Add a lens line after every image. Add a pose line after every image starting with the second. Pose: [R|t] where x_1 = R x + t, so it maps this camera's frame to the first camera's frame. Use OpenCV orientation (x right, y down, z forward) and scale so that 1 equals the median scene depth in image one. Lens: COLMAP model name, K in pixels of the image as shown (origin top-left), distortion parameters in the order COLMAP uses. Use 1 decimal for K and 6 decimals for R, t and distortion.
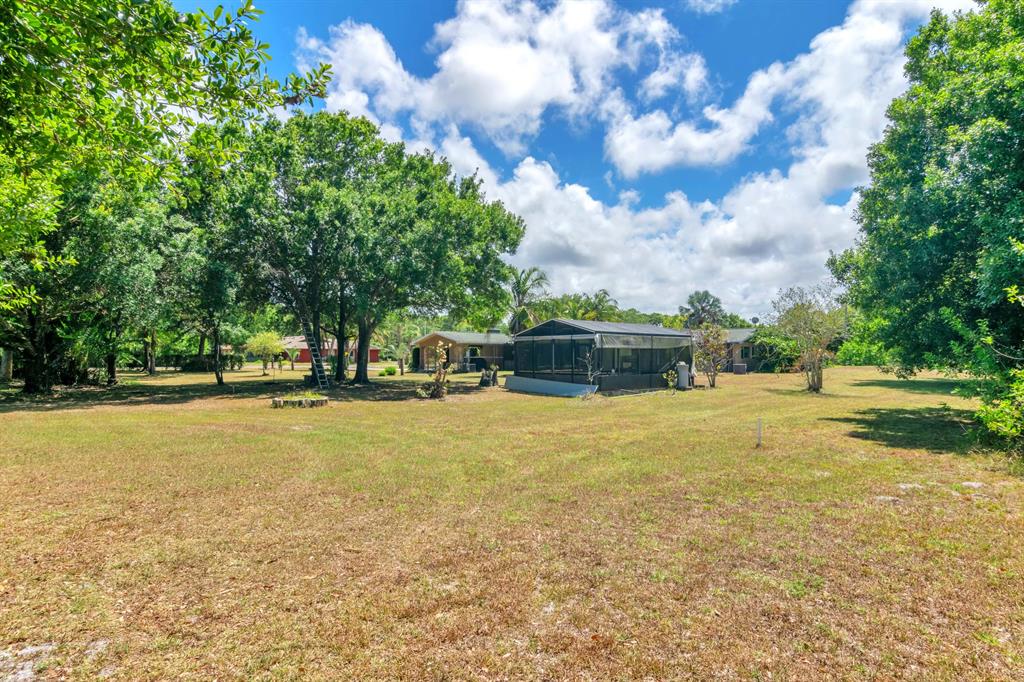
lens RADIAL K [[556.4, 0, 510.8], [0, 556.4, 342.9], [0, 0, 1]] dist [0.021984, 0.001256]
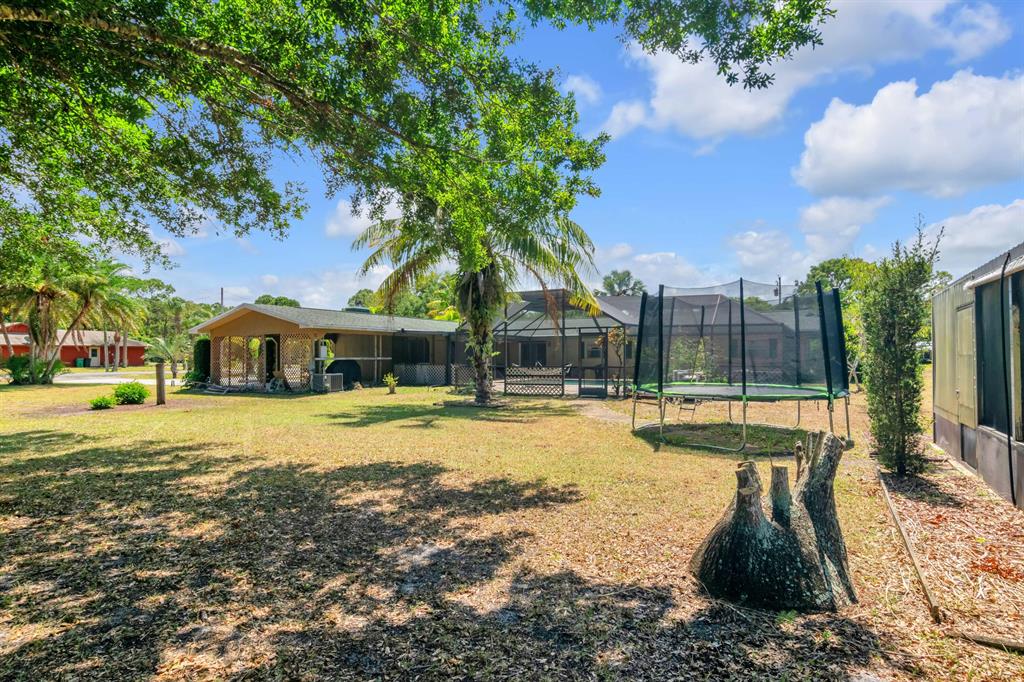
lens RADIAL K [[556.4, 0, 515.5], [0, 556.4, 345.0], [0, 0, 1]] dist [0.021984, 0.001256]
pose [[0.943232, 0.006667, 0.332067, -0.074662], [-0.010030, 0.999914, 0.008413, 0.007148], [-0.331982, -0.011266, 0.943218, 0.455619]]
